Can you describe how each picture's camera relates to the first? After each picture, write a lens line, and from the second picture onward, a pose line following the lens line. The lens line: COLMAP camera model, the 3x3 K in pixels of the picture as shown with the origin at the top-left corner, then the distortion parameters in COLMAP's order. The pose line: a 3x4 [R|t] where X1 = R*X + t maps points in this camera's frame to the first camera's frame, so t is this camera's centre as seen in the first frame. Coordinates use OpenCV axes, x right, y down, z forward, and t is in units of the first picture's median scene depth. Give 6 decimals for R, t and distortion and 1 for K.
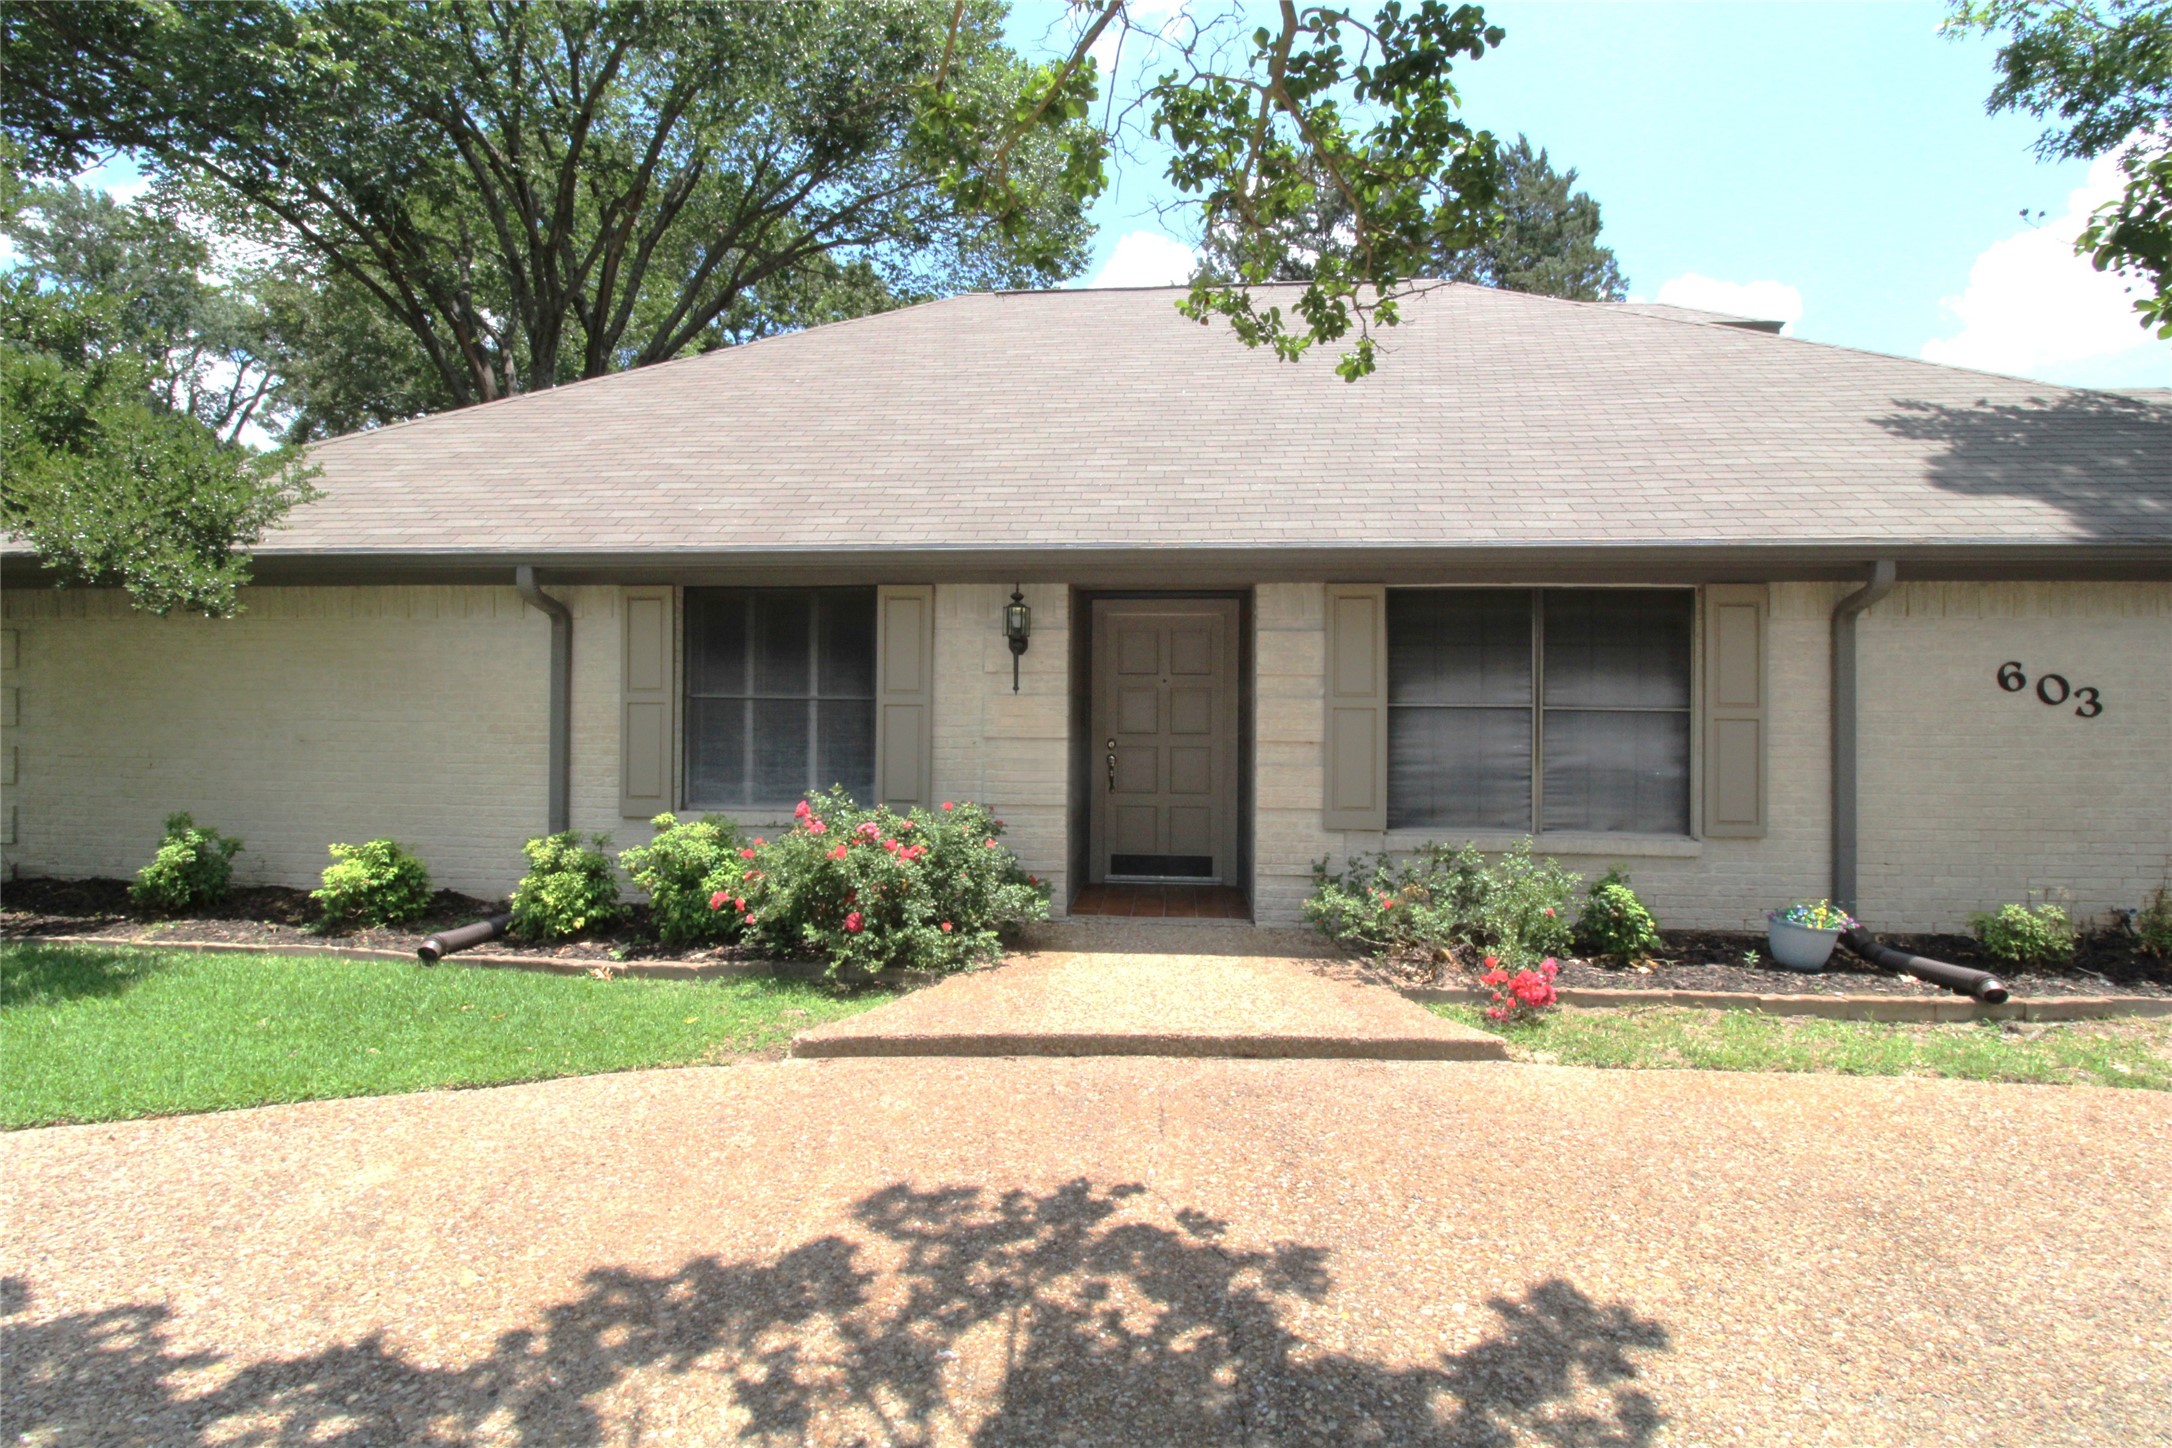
lens RADIAL K [[992.9, 0, 1096.9], [0, 992.9, 710.3], [0, 0, 1]] dist [-0.001621, -0.016828]
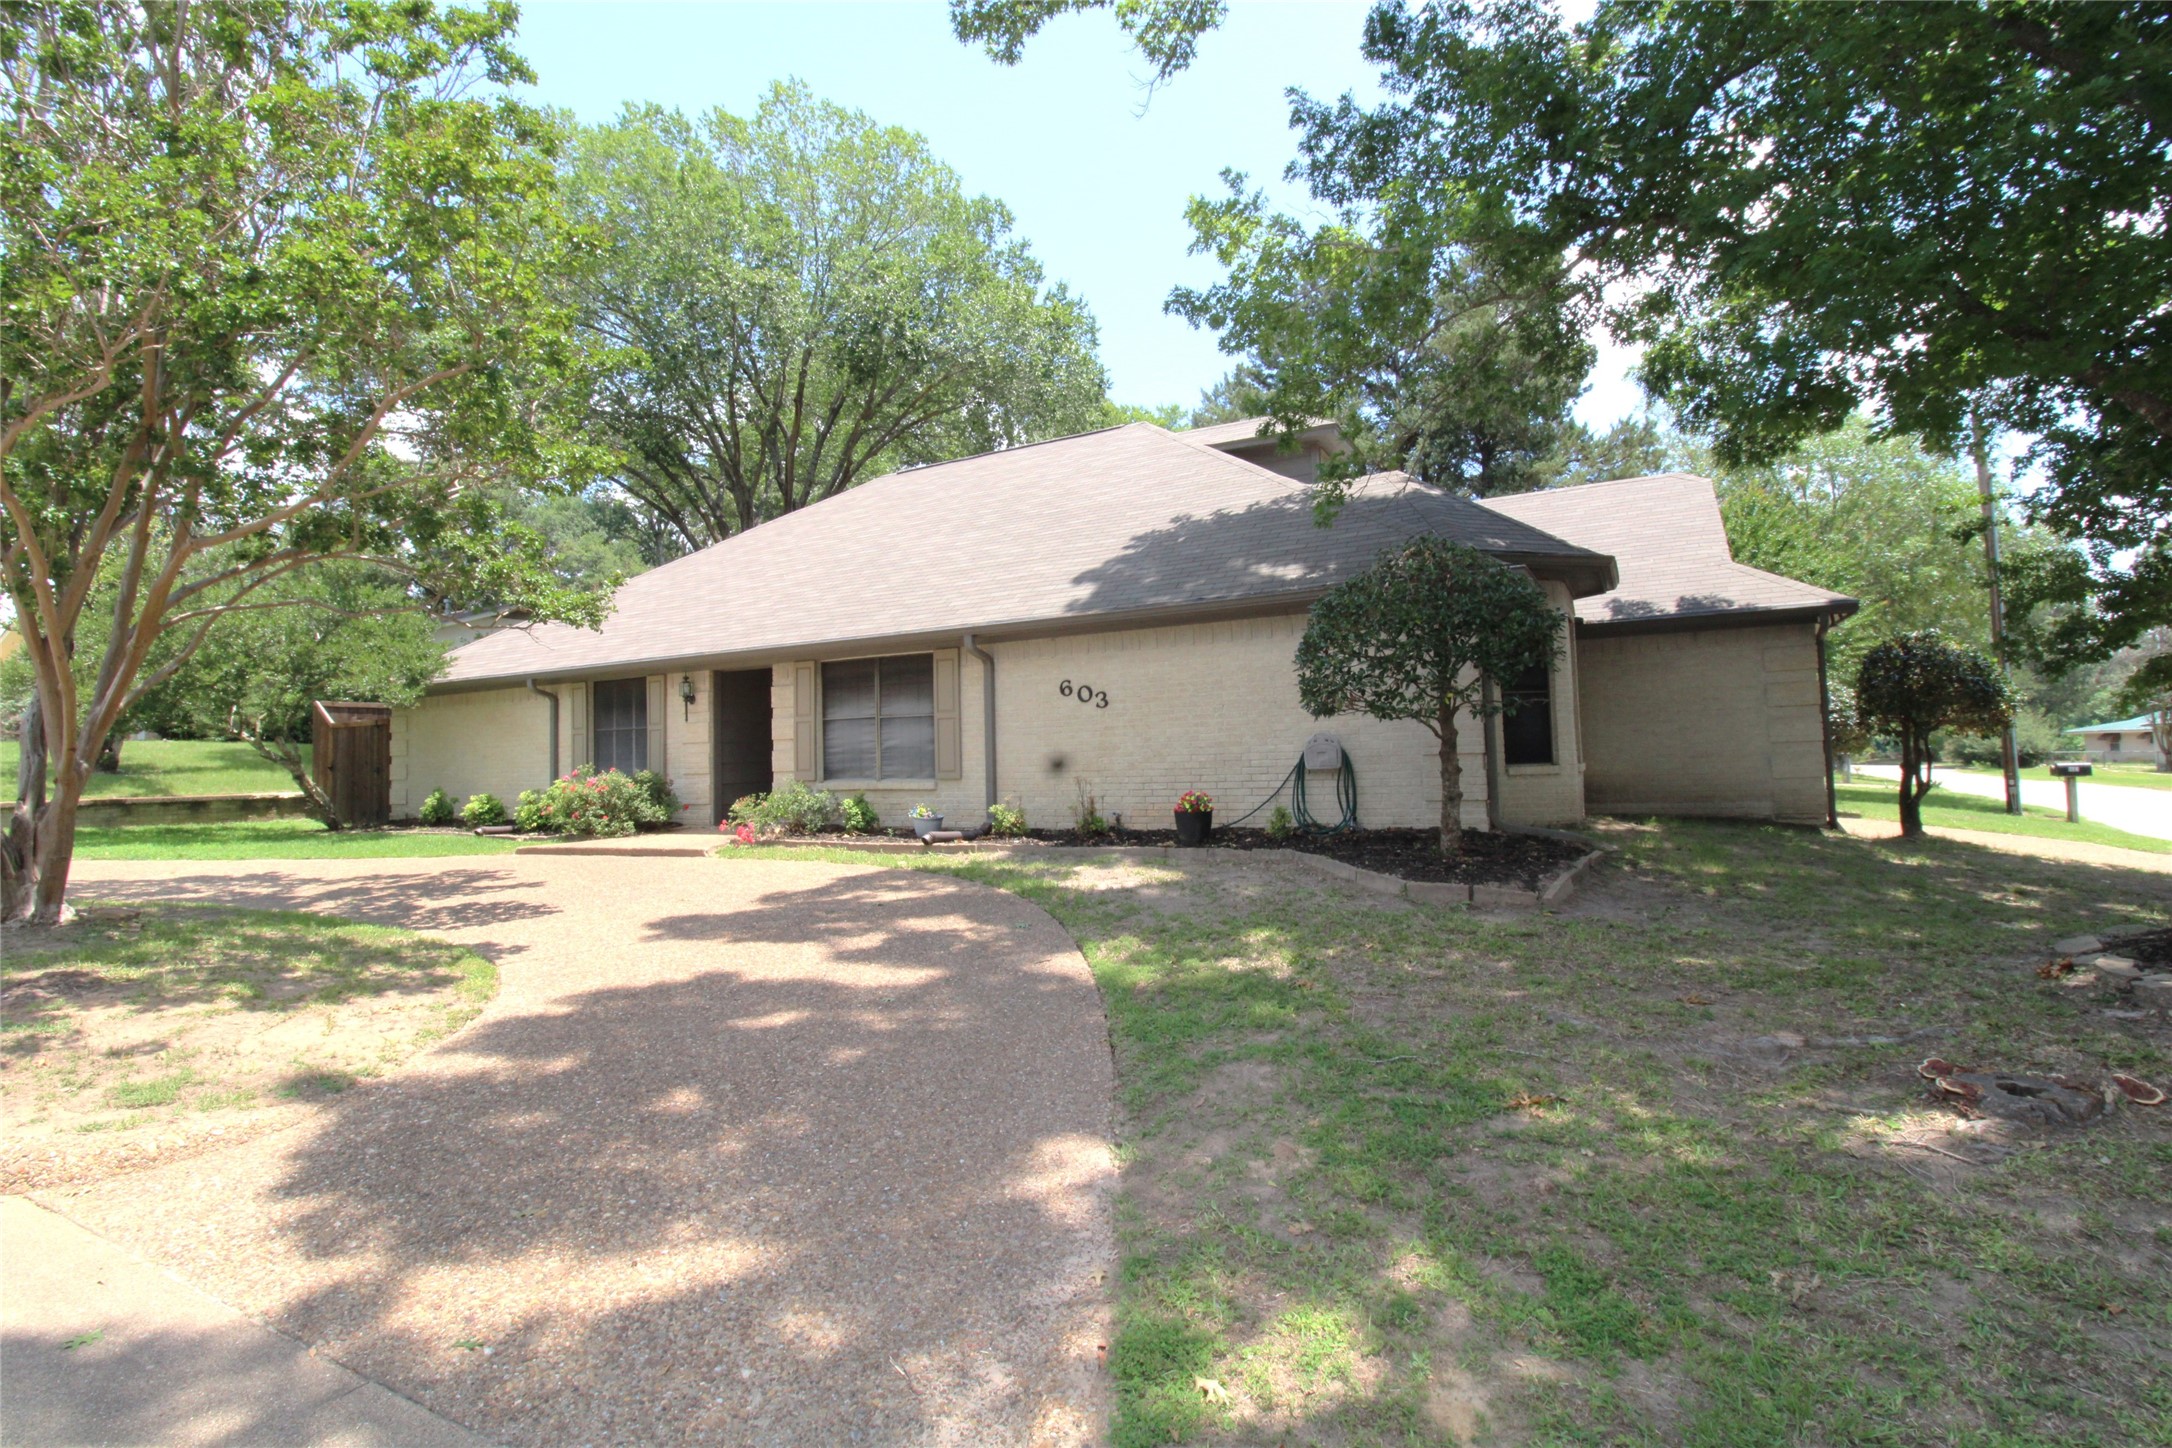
lens RADIAL K [[1011.8, 0, 1086.0], [0, 1011.8, 724.0], [0, 0, 1]] dist [-0.001917, -0.000341]
pose [[0.910289, -0.047328, -0.411260, 1.649867], [0.047436, 0.998825, -0.009949, 0.050575], [0.411247, -0.010452, 0.911464, -0.676003]]
